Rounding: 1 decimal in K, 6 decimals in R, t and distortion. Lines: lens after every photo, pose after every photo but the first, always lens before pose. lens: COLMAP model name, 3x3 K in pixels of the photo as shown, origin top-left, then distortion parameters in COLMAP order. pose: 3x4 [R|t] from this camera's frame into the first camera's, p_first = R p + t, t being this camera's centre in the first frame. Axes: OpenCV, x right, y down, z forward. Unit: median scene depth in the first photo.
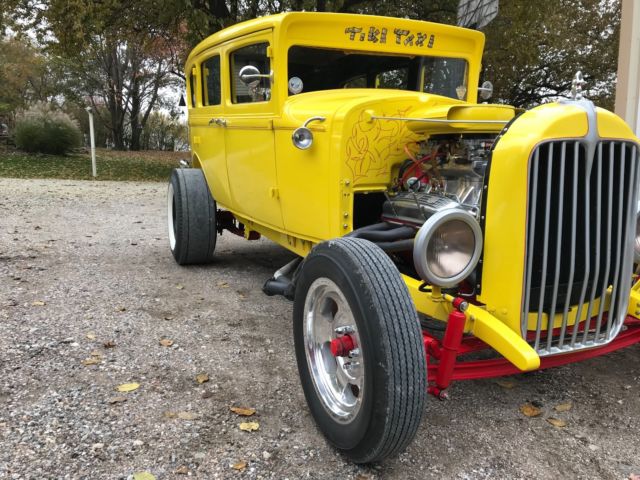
lens RADIAL K [[519.7, 0, 321.5], [0, 519.7, 229.0], [0, 0, 1]] dist [0.023262, -0.009719]
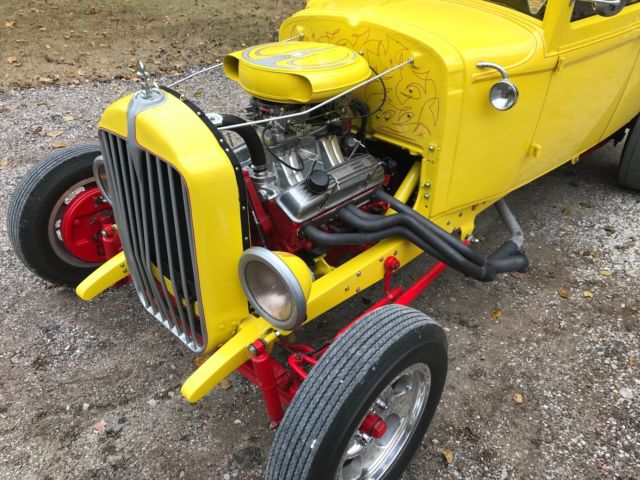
lens RADIAL K [[526.3, 0, 320.6], [0, 526.3, 233.9], [0, 0, 1]] dist [0.050143, -0.070811]
pose [[0.414783, 0.491576, -0.765707, 0.901964], [-0.156768, 0.867534, 0.472026, -0.327919], [0.896314, -0.075750, 0.436902, 0.561936]]
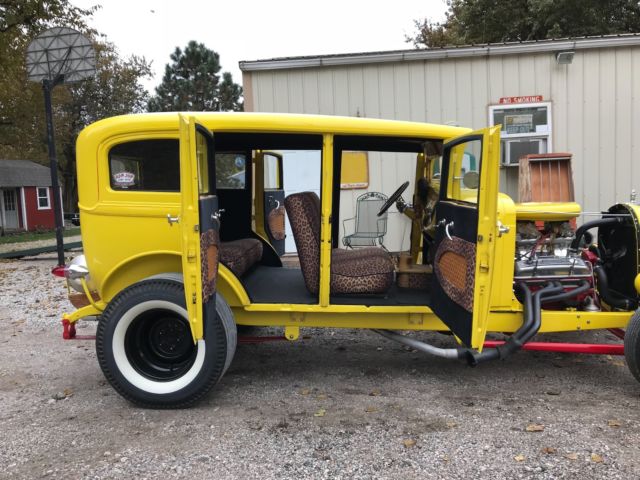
lens RADIAL K [[522.9, 0, 323.3], [0, 522.9, 230.1], [0, 0, 1]] dist [0.023864, -0.013802]
pose [[0.459304, -0.094924, 0.883193, -1.269816], [0.162351, 0.986497, 0.021596, -0.253381], [-0.873317, 0.133468, 0.468512, 0.725560]]
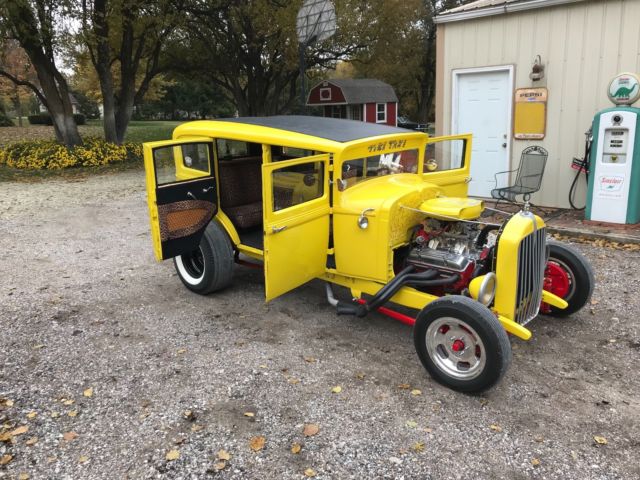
lens RADIAL K [[517.0, 0, 320.2], [0, 517.0, 227.9], [0, 0, 1]] dist [0.074052, -0.100481]
pose [[0.915681, -0.124110, 0.382264, -0.750165], [0.089615, 0.990230, 0.106832, -0.326059], [-0.391789, -0.063568, 0.917857, -0.438846]]
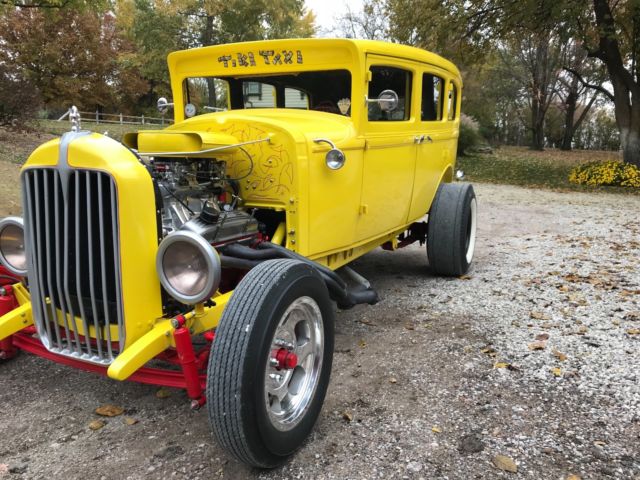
lens RADIAL K [[522.9, 0, 323.3], [0, 522.9, 230.1], [0, 0, 1]] dist [0.023864, -0.013802]
pose [[0.682599, 0.122840, -0.720395, 1.088891], [-0.119700, 0.991252, 0.055606, -0.108238], [0.720923, 0.048274, 0.691331, 0.405693]]
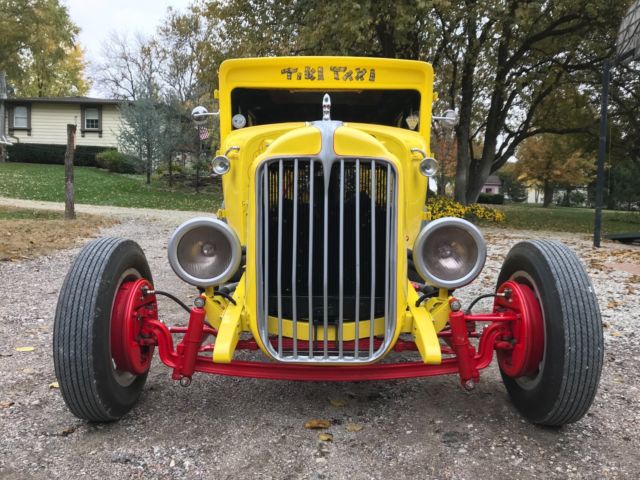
lens RADIAL K [[522.9, 0, 323.3], [0, 522.9, 230.1], [0, 0, 1]] dist [0.023864, -0.013802]
pose [[0.923244, 0.037185, -0.382411, 0.587268], [-0.068409, 0.995312, -0.068374, 0.030972], [0.378075, 0.089286, 0.921459, 0.023885]]
